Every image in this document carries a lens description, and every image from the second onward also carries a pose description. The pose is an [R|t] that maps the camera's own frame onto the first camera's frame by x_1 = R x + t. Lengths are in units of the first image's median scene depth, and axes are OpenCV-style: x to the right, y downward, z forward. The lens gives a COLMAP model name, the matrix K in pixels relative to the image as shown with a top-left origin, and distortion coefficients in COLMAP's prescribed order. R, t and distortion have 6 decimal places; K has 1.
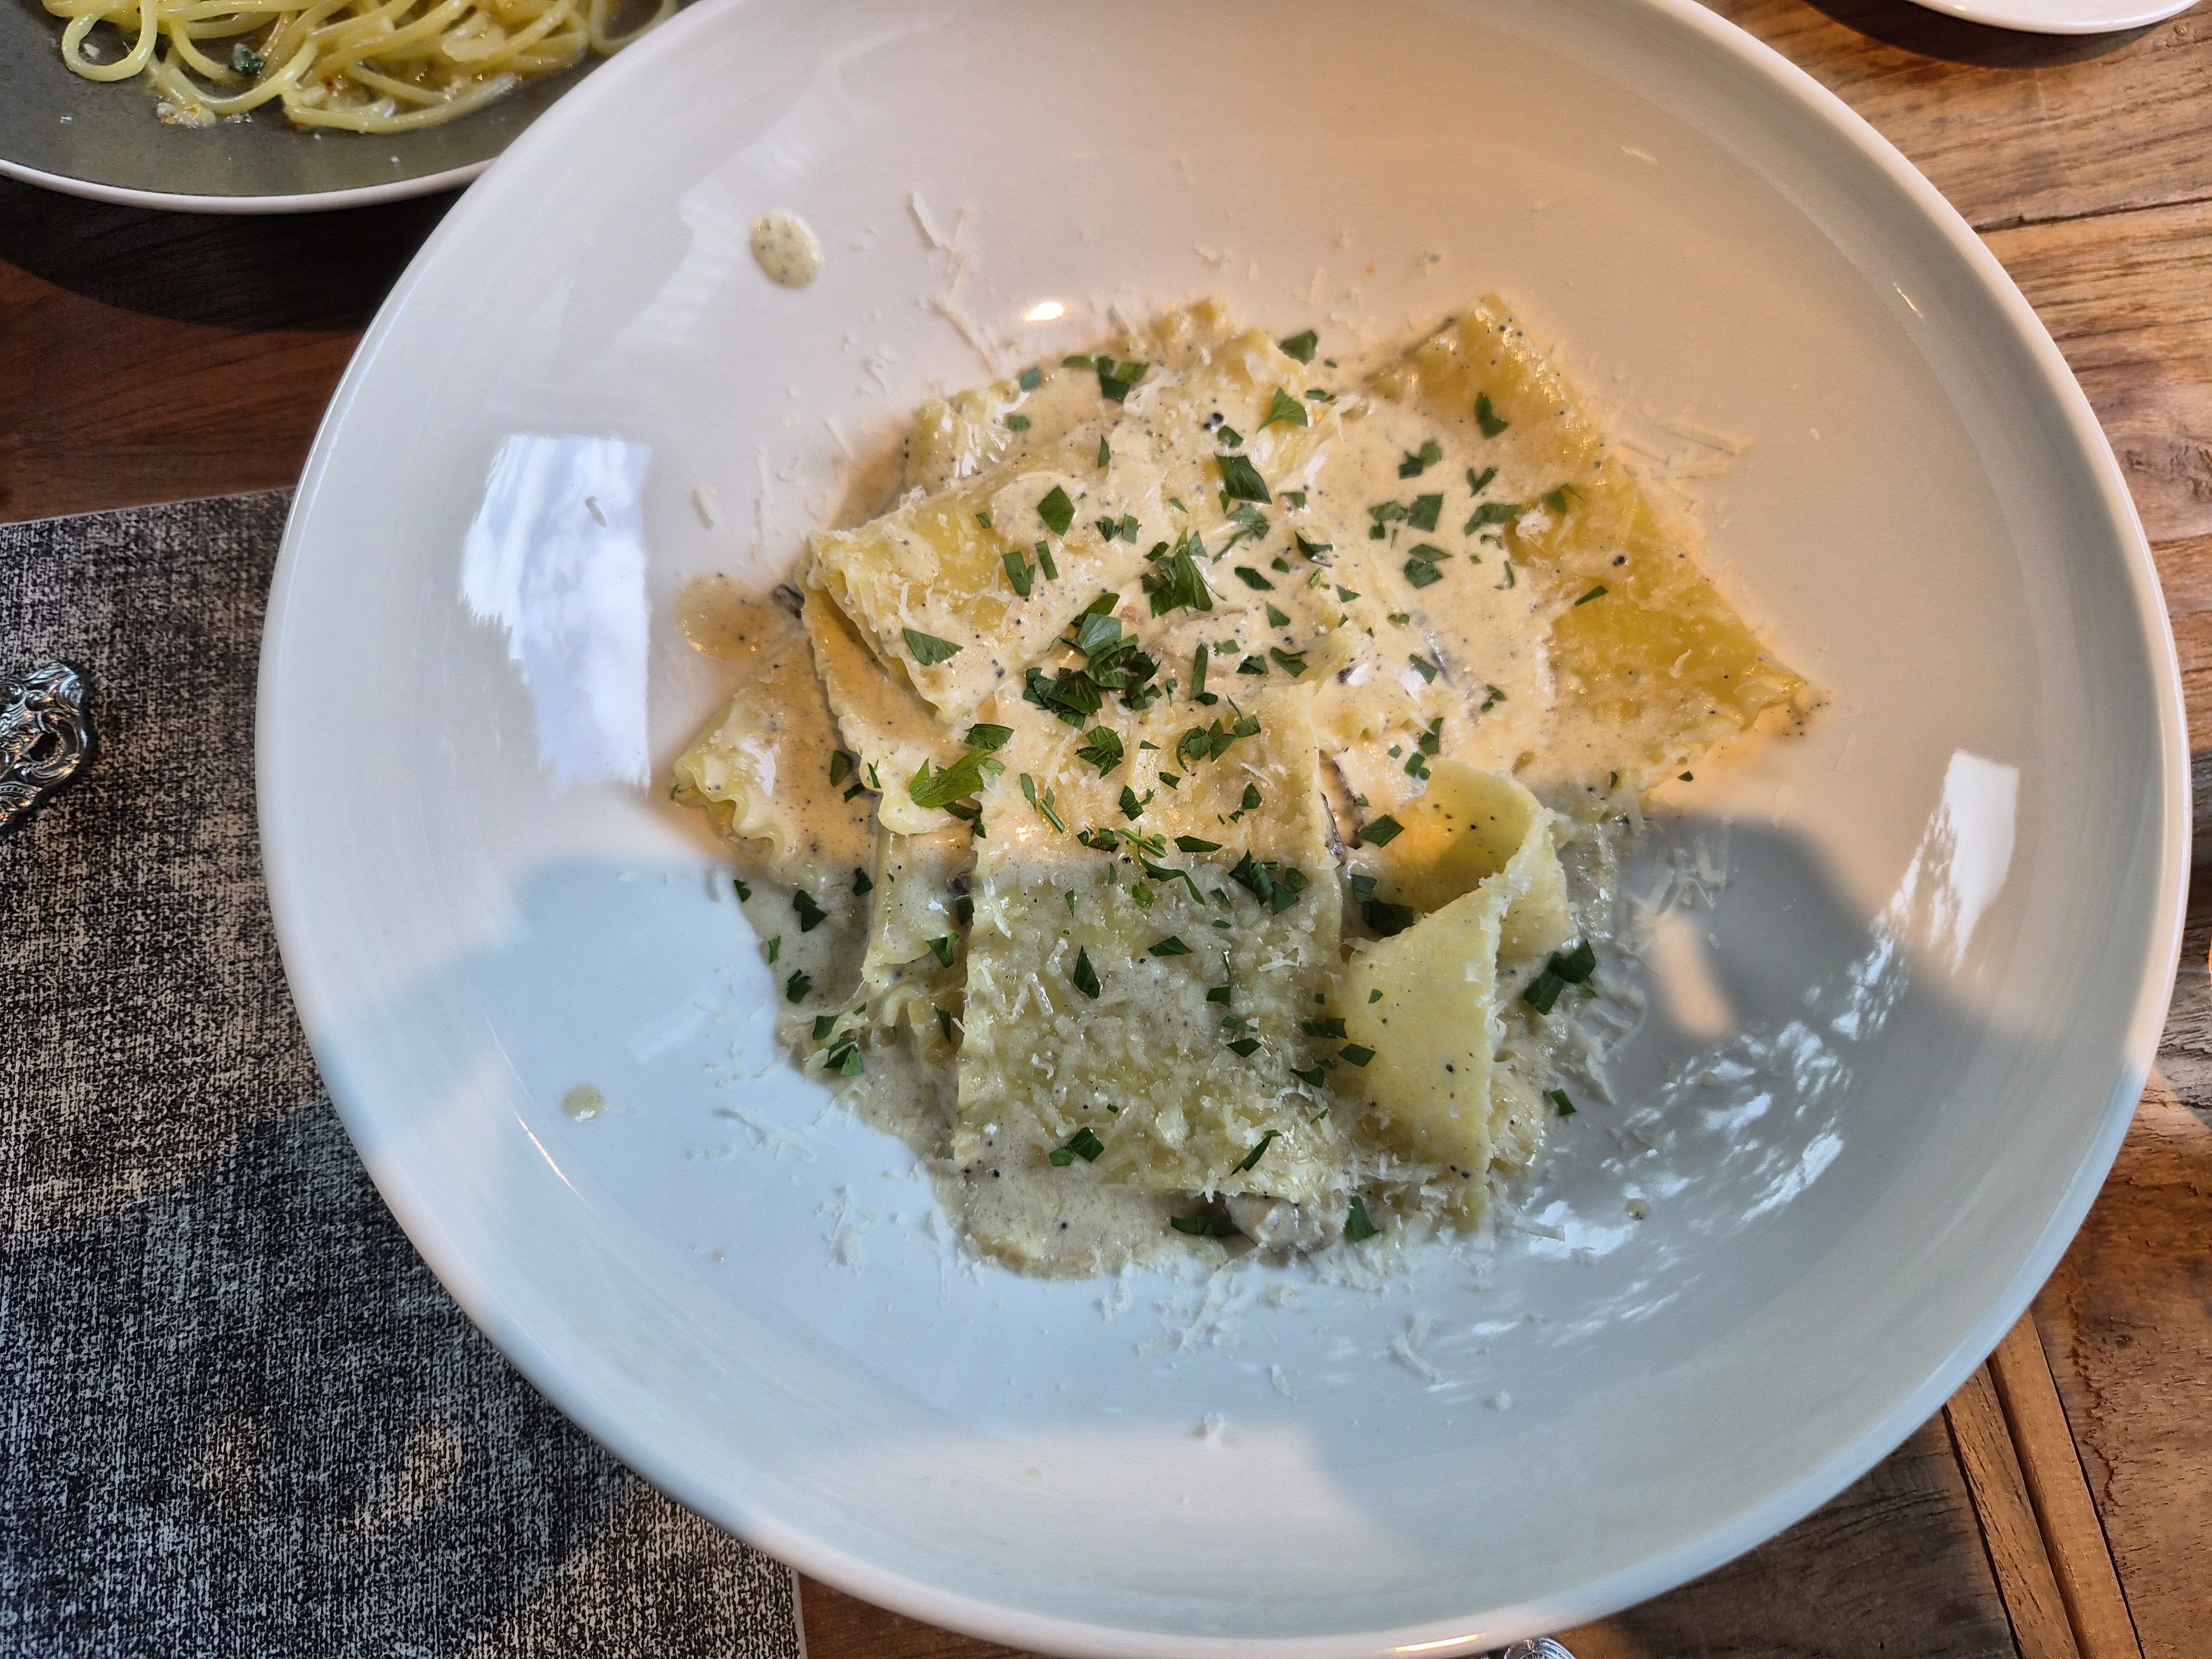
lens RADIAL K [[1534.5, 0, 1106.0], [0, 1534.5, 829.5], [0, 0, 1]] dist [0.027528, -0.004765]
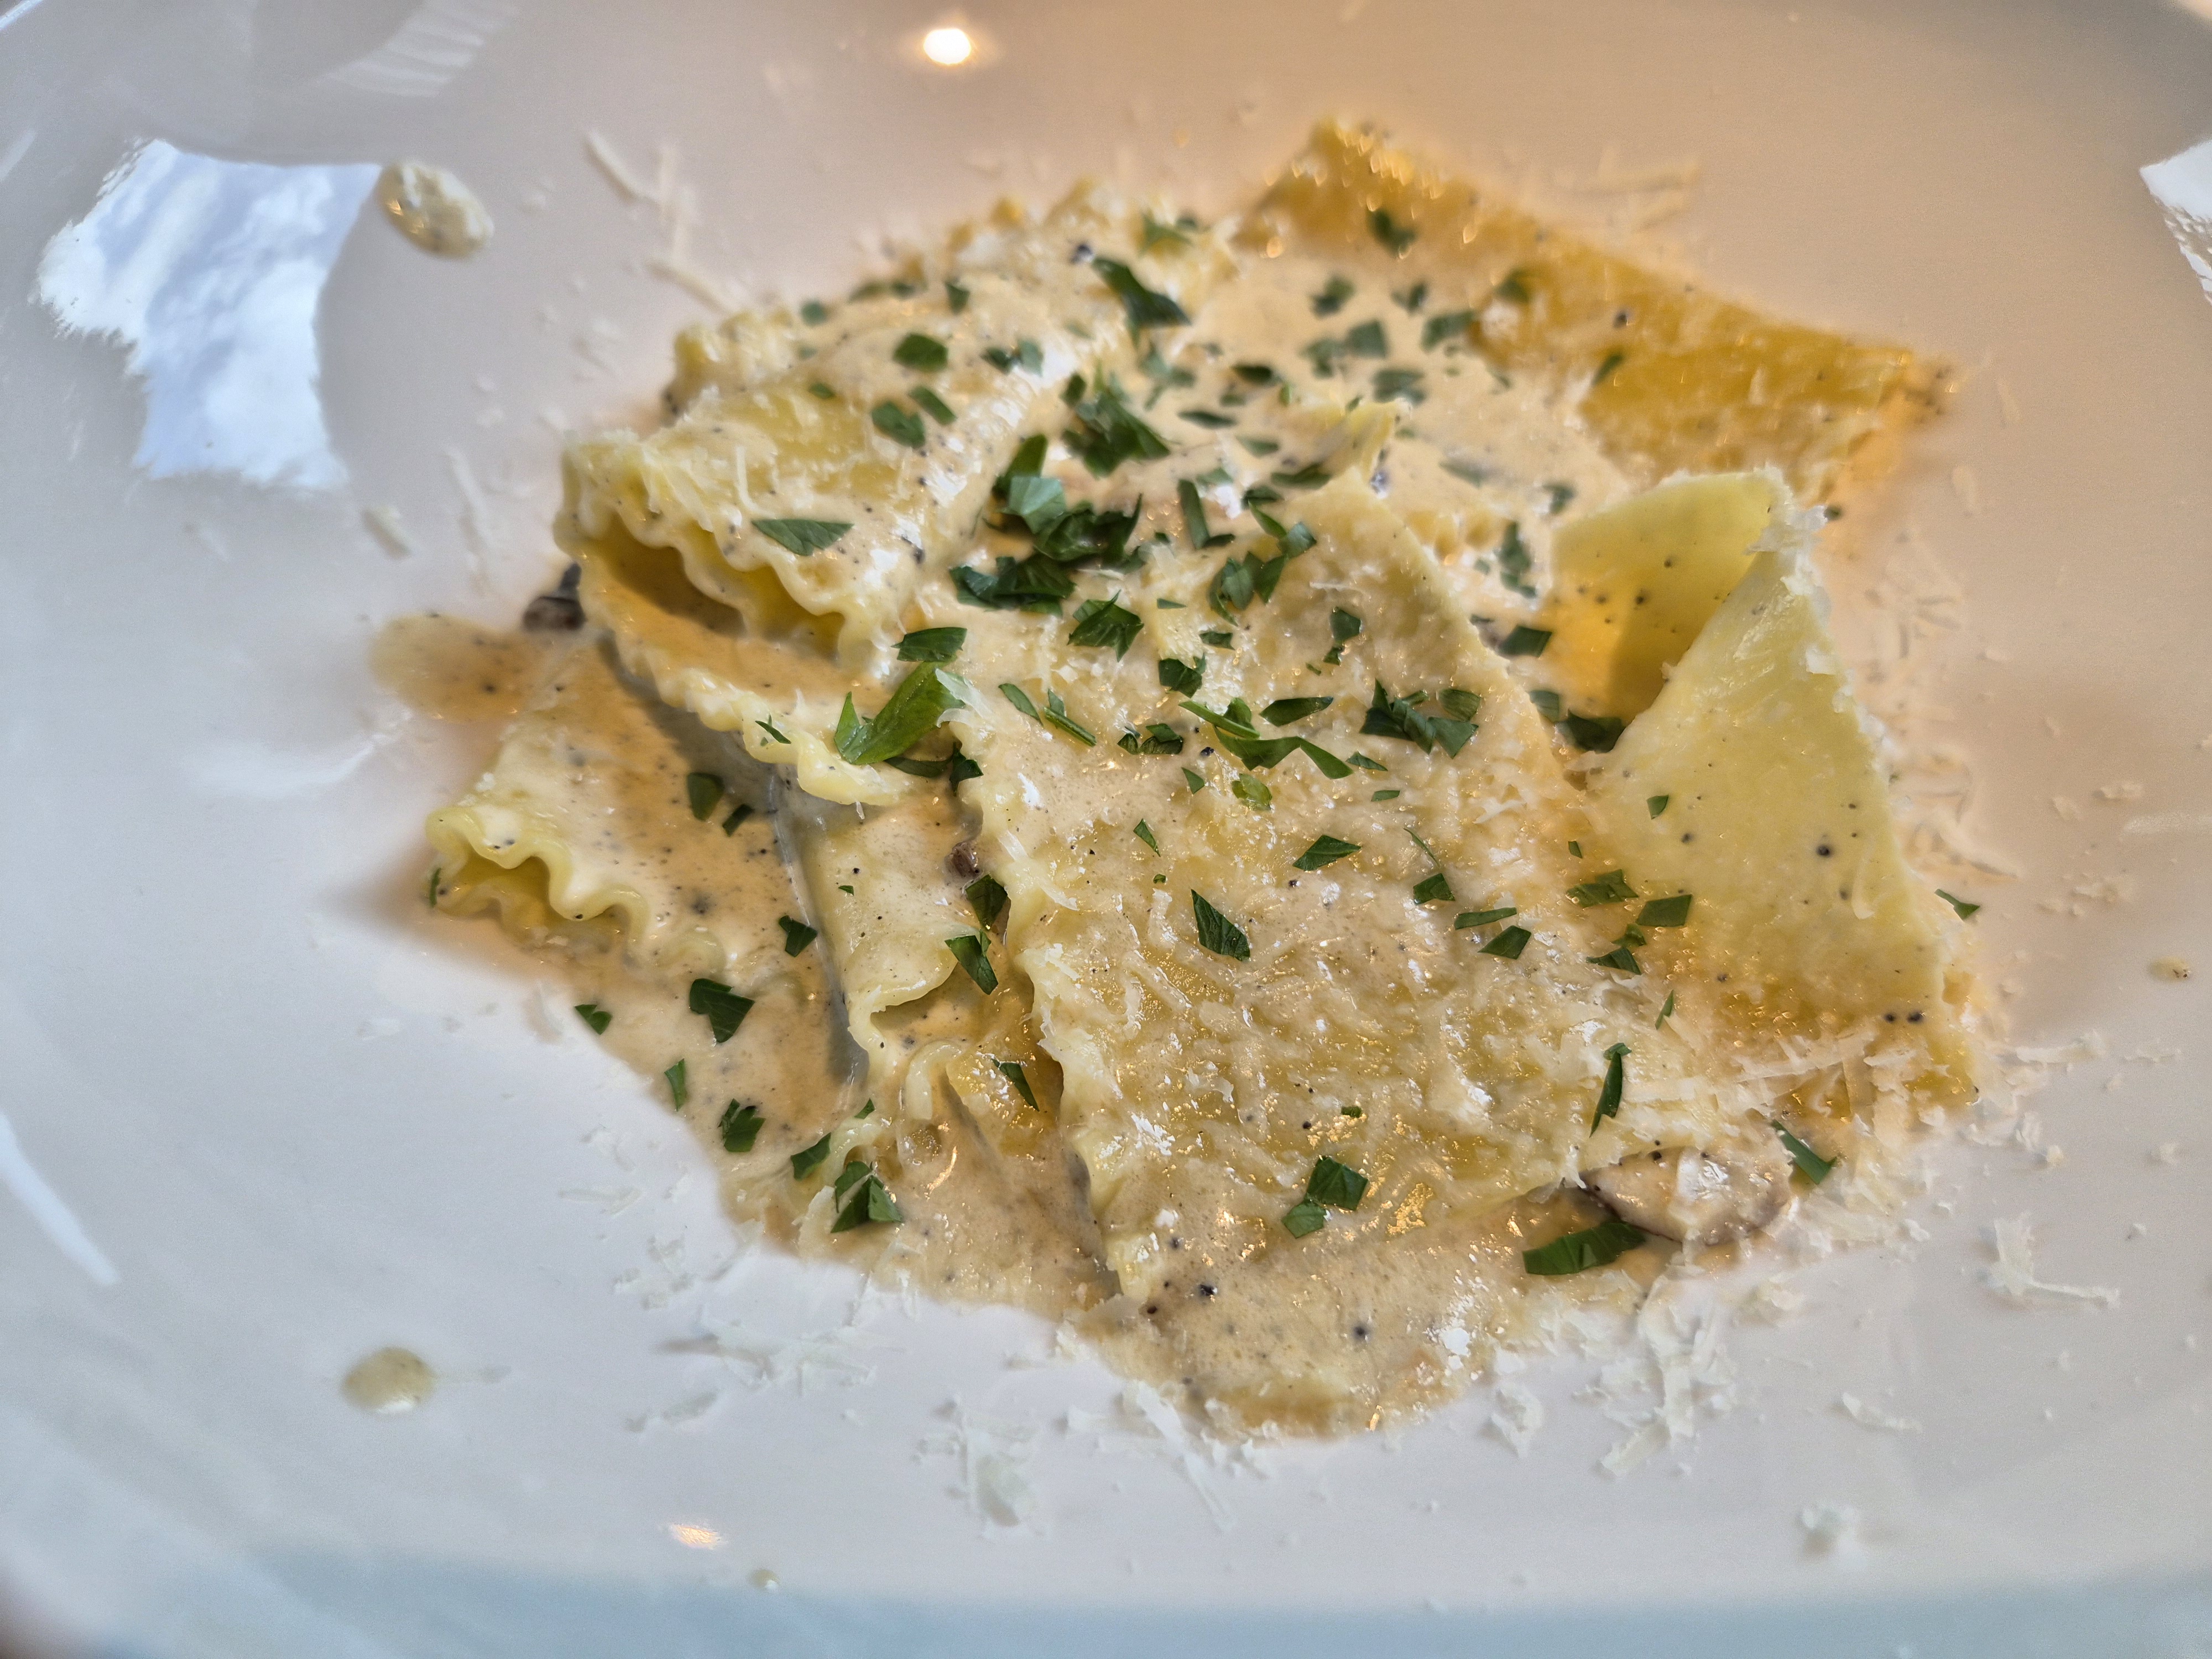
lens RADIAL K [[1582.1, 0, 1147.0], [0, 1582.1, 830.4], [0, 0, 1]] dist [-0.000486, -0.000823]
pose [[0.929284, -0.283948, 0.236230, -0.171601], [0.344003, 0.898235, -0.273563, 0.217661], [-0.134513, 0.335481, 0.932394, 0.416297]]
